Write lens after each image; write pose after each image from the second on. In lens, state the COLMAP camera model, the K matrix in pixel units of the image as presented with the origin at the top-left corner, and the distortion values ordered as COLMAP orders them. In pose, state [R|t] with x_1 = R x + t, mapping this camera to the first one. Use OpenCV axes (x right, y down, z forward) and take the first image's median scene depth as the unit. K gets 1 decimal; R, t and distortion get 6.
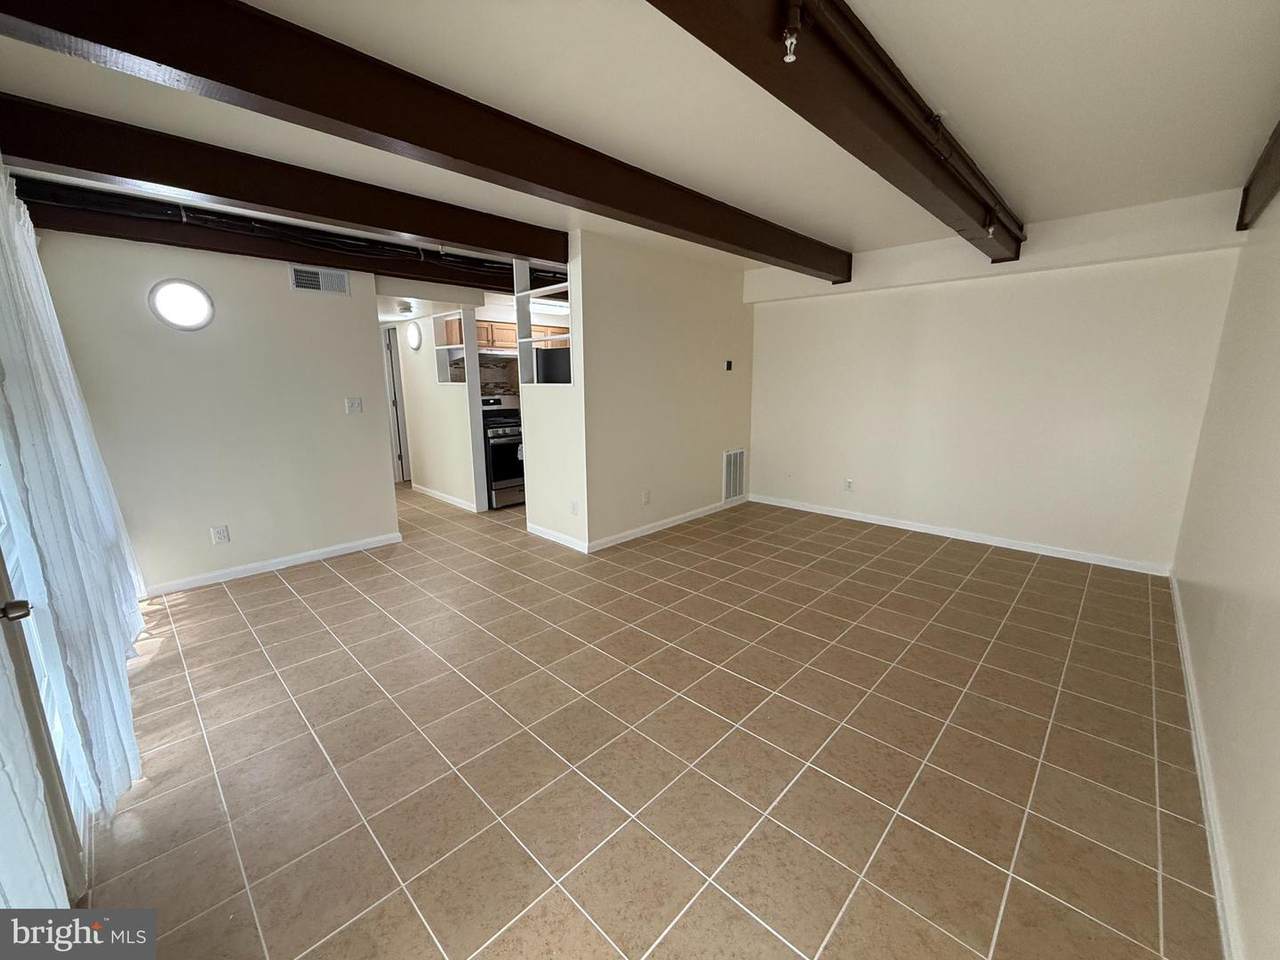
lens RADIAL K [[506.5, 0, 640.0], [0, 506.5, 480.0], [0, 0, 1]] dist [0.000270, -0.000029]
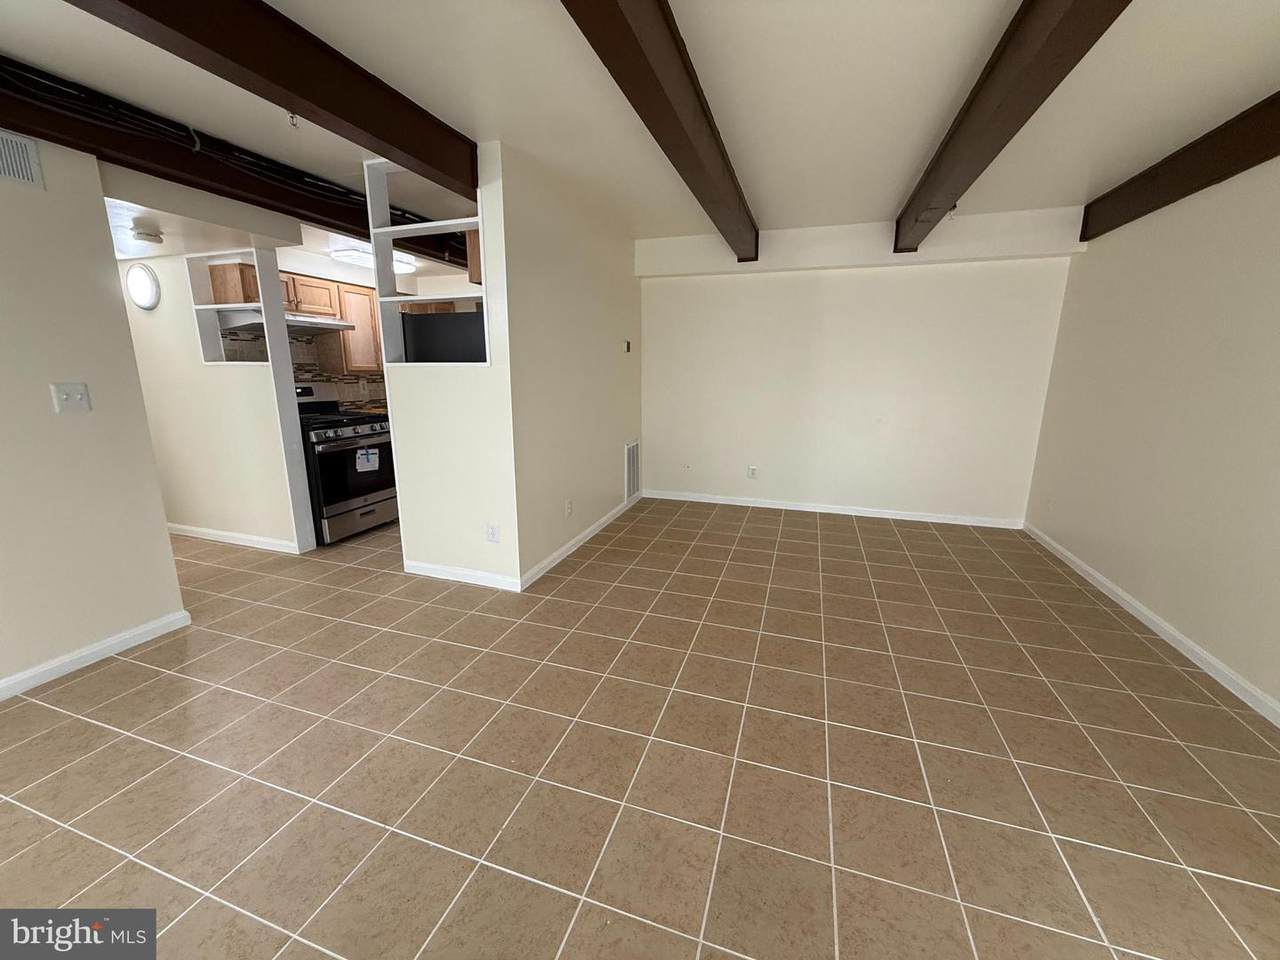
lens RADIAL K [[506.5, 0, 640.0], [0, 506.5, 480.0], [0, 0, 1]] dist [0.000270, -0.000029]
pose [[0.904962, -0.083086, 0.417302, -0.215628], [0.074848, 0.996541, 0.036100, -0.029552], [-0.418858, -0.001434, 0.908050, 0.220438]]
